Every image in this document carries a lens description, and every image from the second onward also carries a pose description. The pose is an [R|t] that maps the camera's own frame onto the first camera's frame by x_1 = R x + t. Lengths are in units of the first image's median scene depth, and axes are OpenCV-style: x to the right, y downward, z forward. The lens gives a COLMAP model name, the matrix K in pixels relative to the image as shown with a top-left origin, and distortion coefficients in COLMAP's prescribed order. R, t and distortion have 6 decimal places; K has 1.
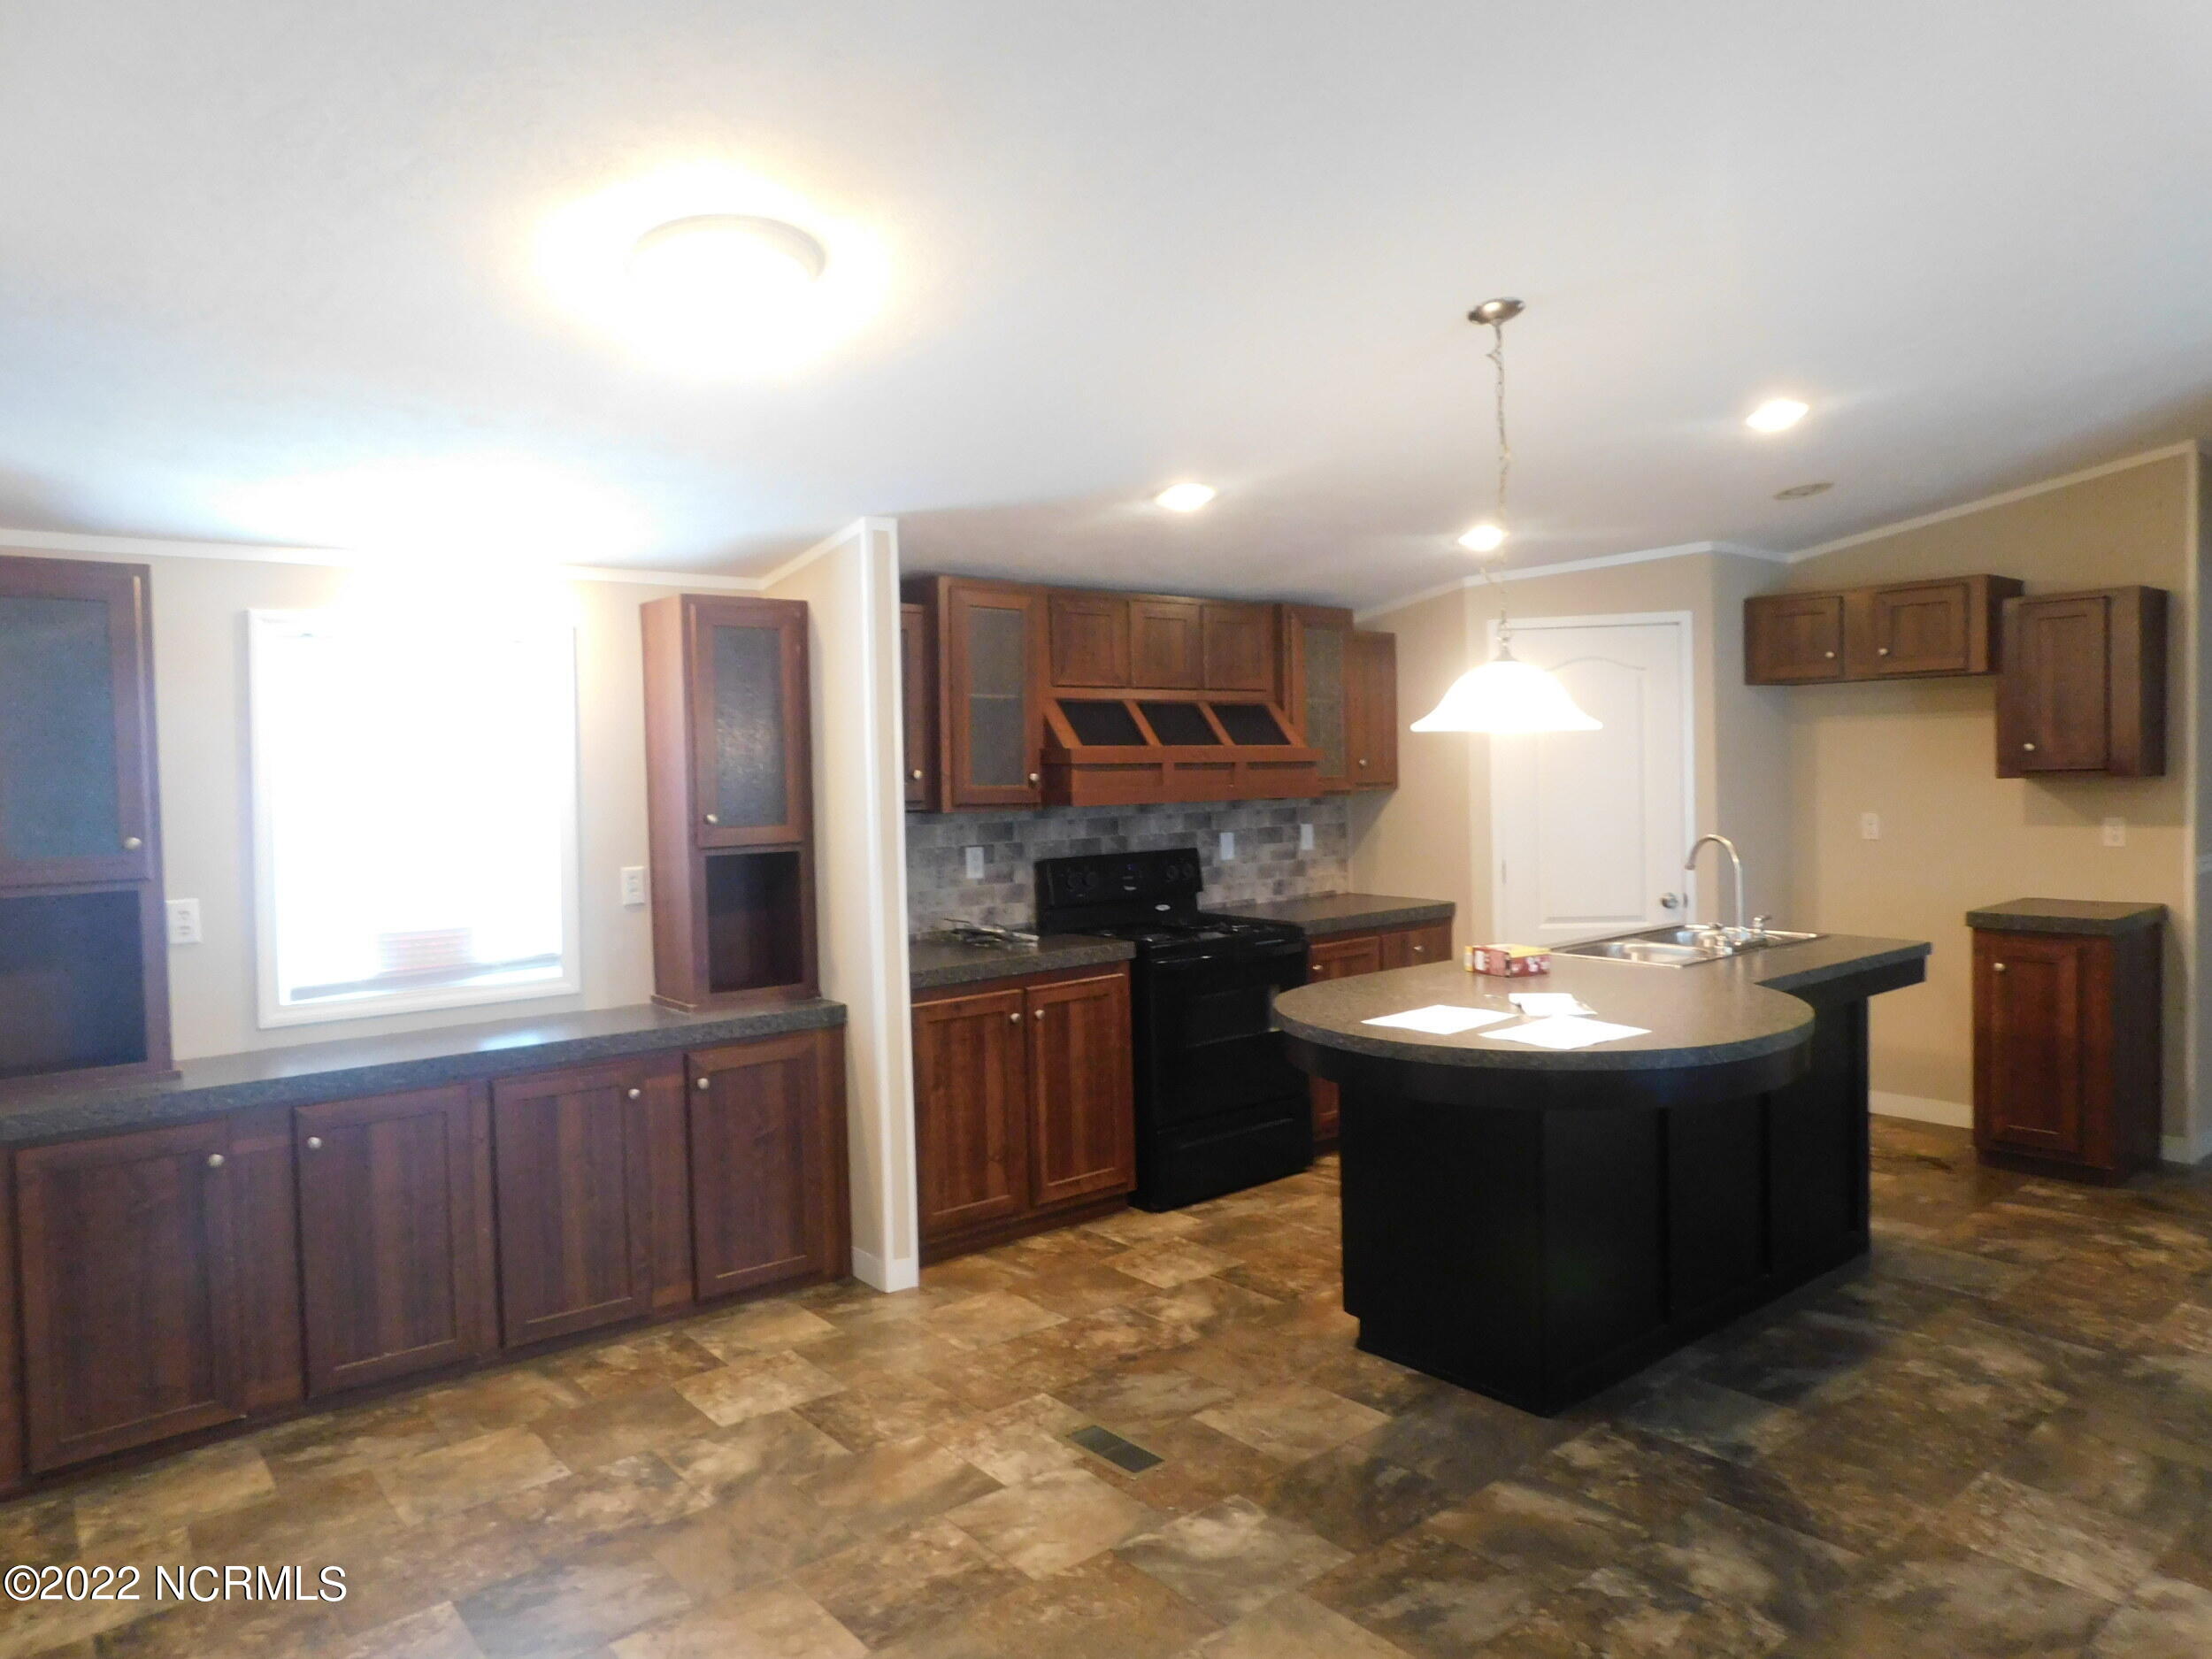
lens RADIAL K [[1463.2, 0, 1113.5], [0, 1463.2, 819.8], [0, 0, 1]] dist [-0.070943, 0.060643]
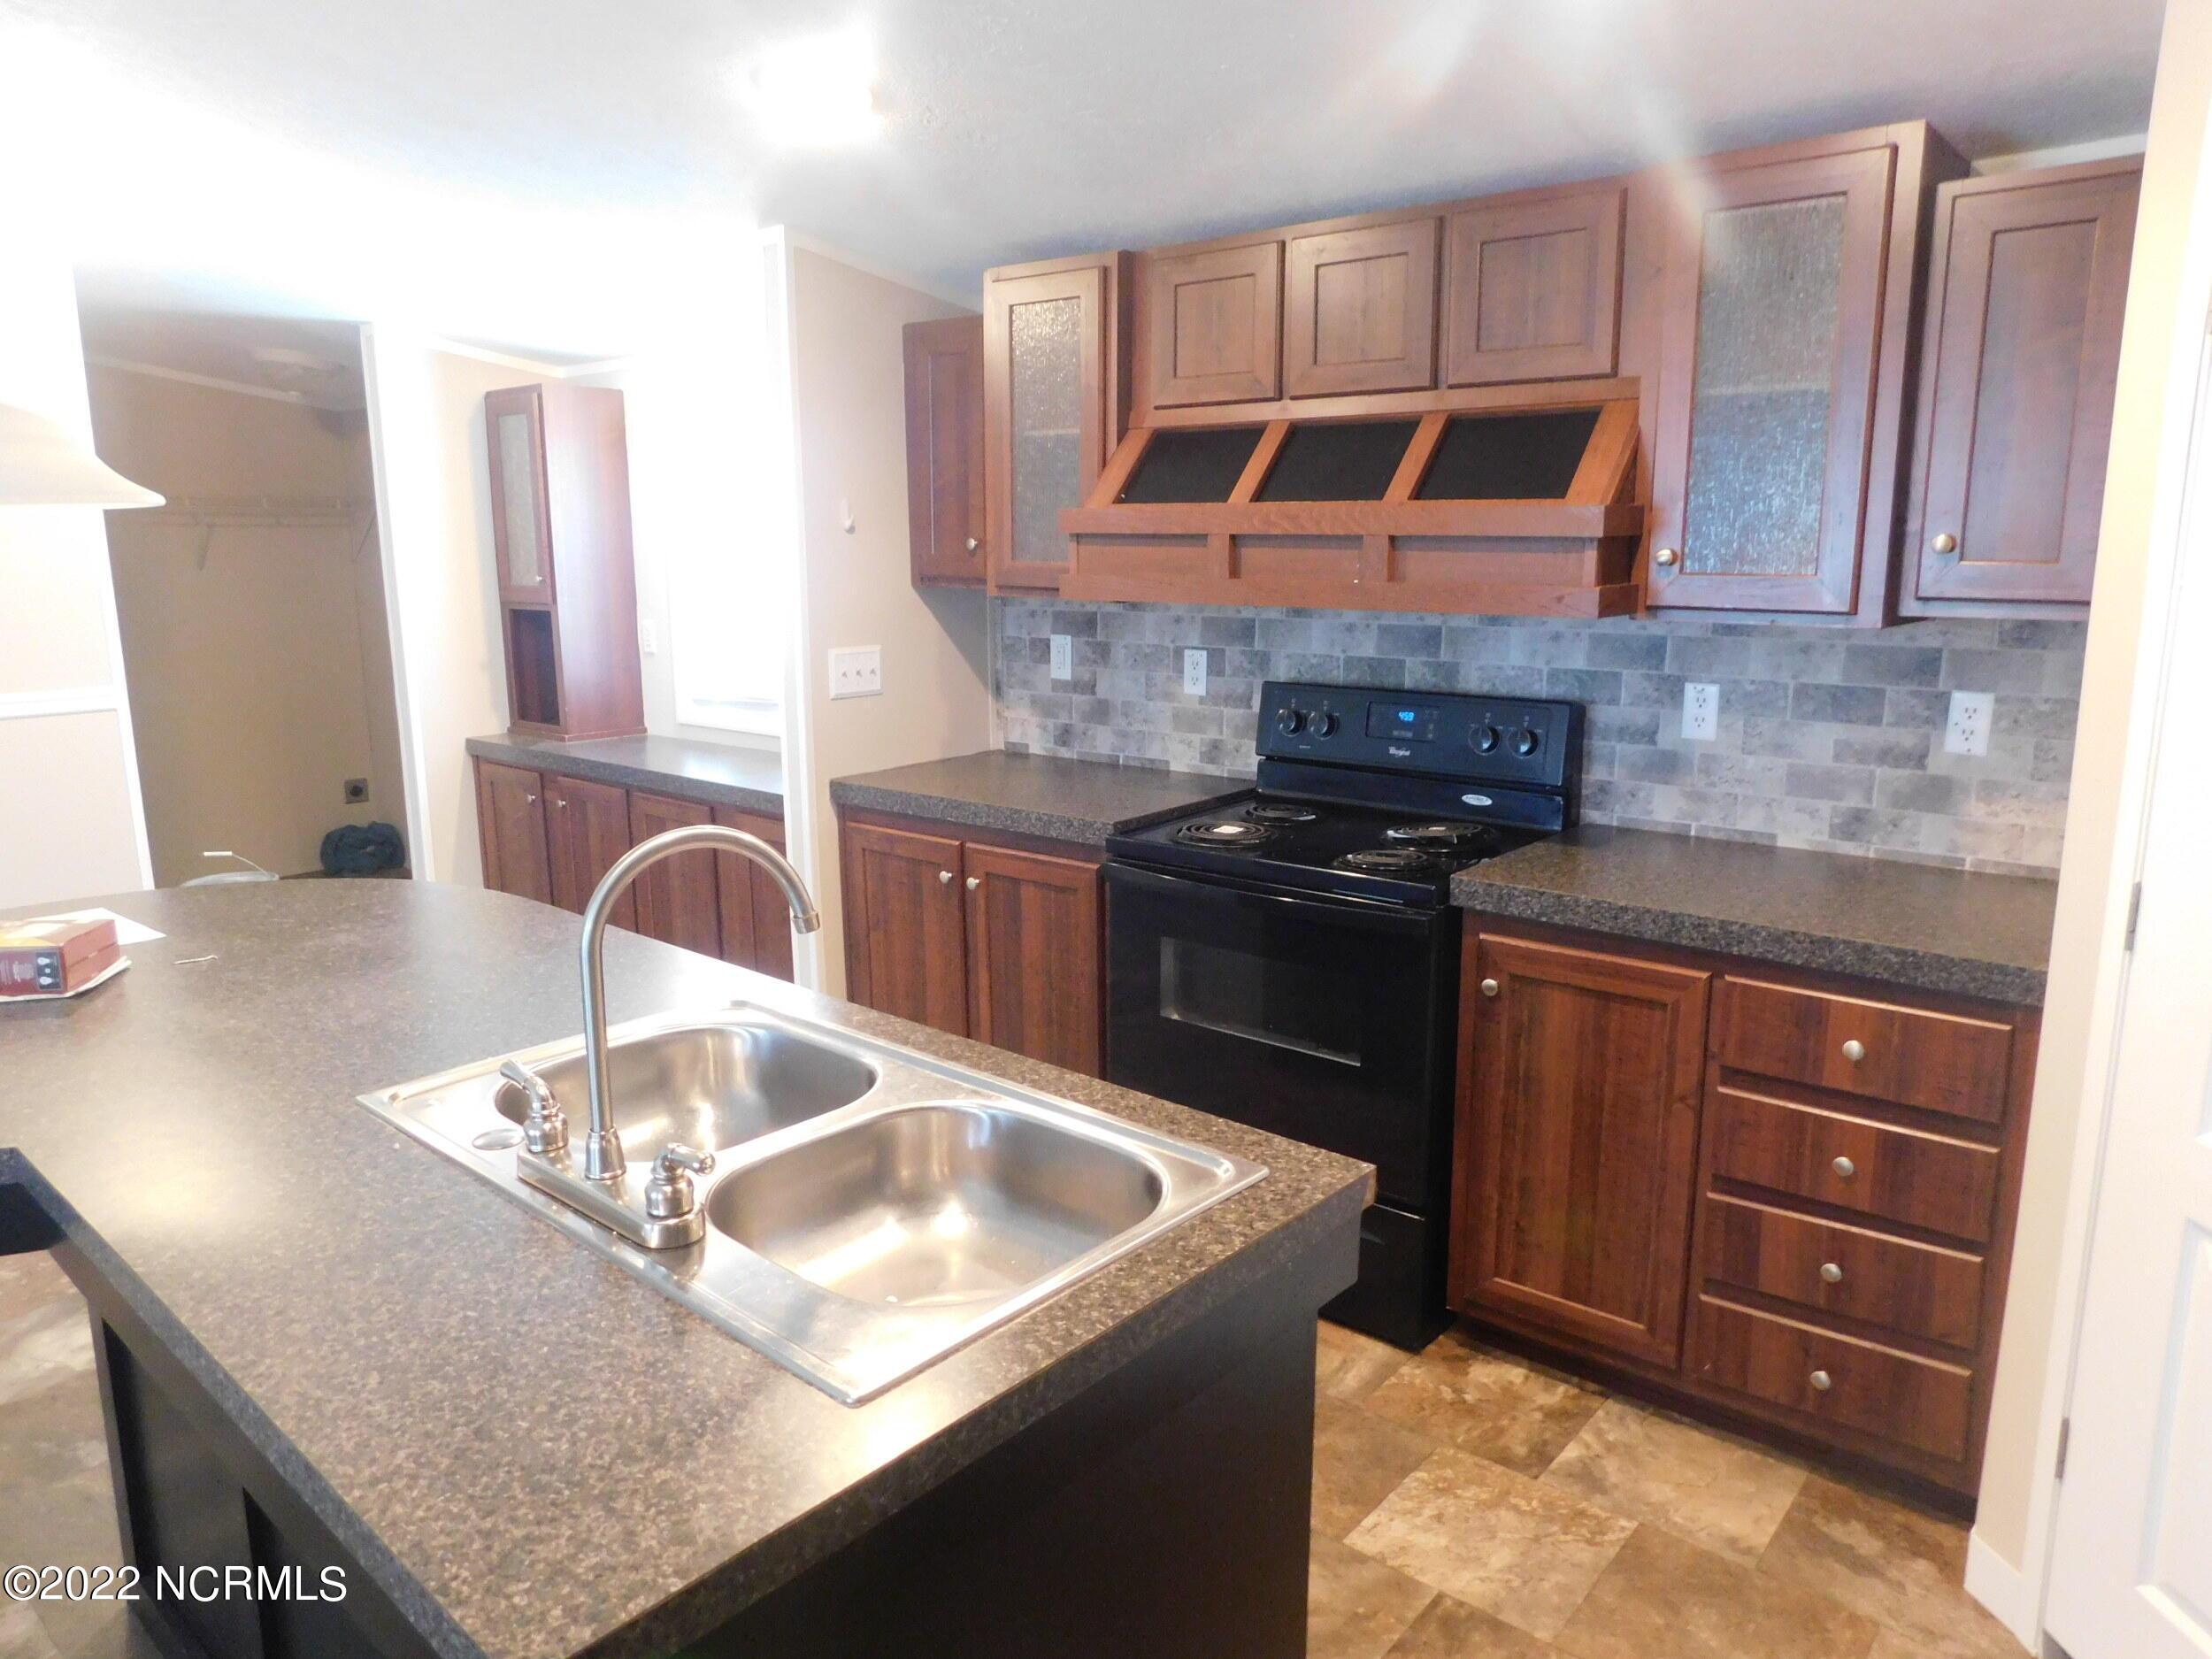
lens RADIAL K [[1463.2, 0, 1108.3], [0, 1463.2, 832.2], [0, 0, 1]] dist [-0.070943, 0.060643]
pose [[0.184730, 0.220421, -0.957752, 0.682936], [-0.031244, 0.975349, 0.218444, -0.055303], [0.982293, -0.010429, 0.187063, 0.973505]]
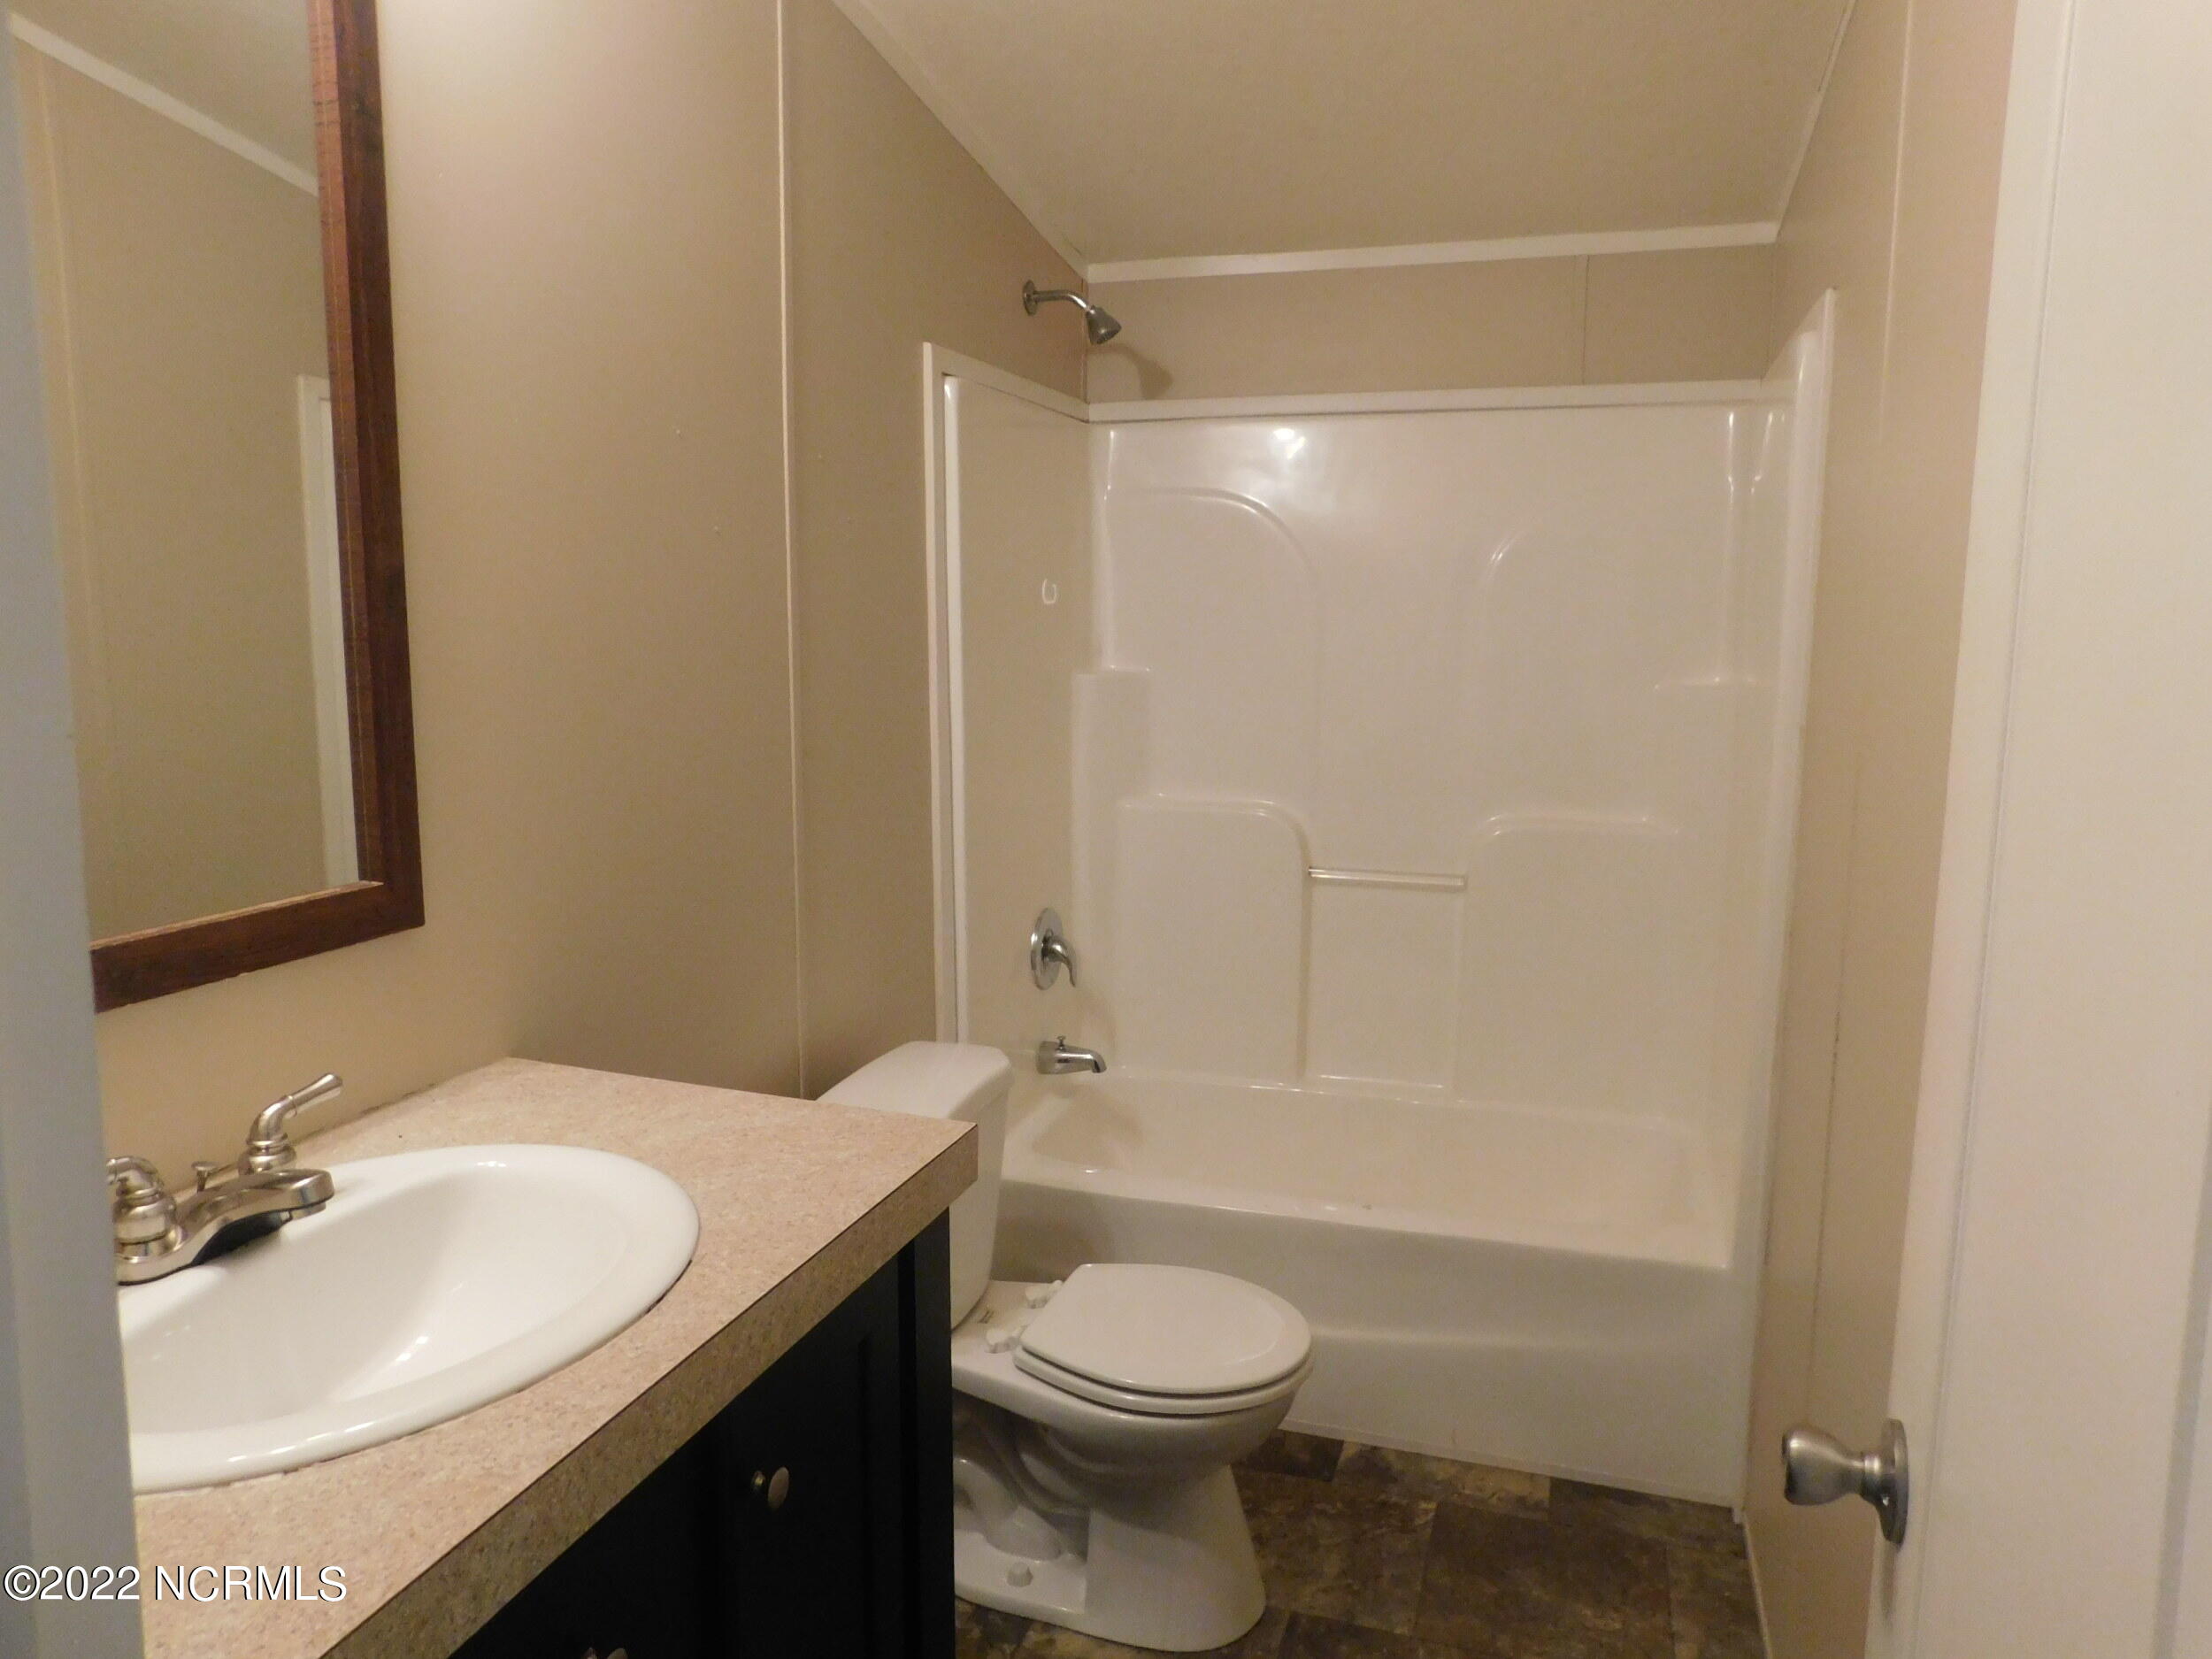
lens RADIAL K [[1463.2, 0, 1108.8], [0, 1463.2, 824.1], [0, 0, 1]] dist [-0.070943, 0.060643]
pose [[0.538512, 0.153932, -0.828438, 0.613561], [-0.056593, 0.987559, 0.146711, -0.022583], [0.840715, -0.032122, 0.540524, 0.878370]]
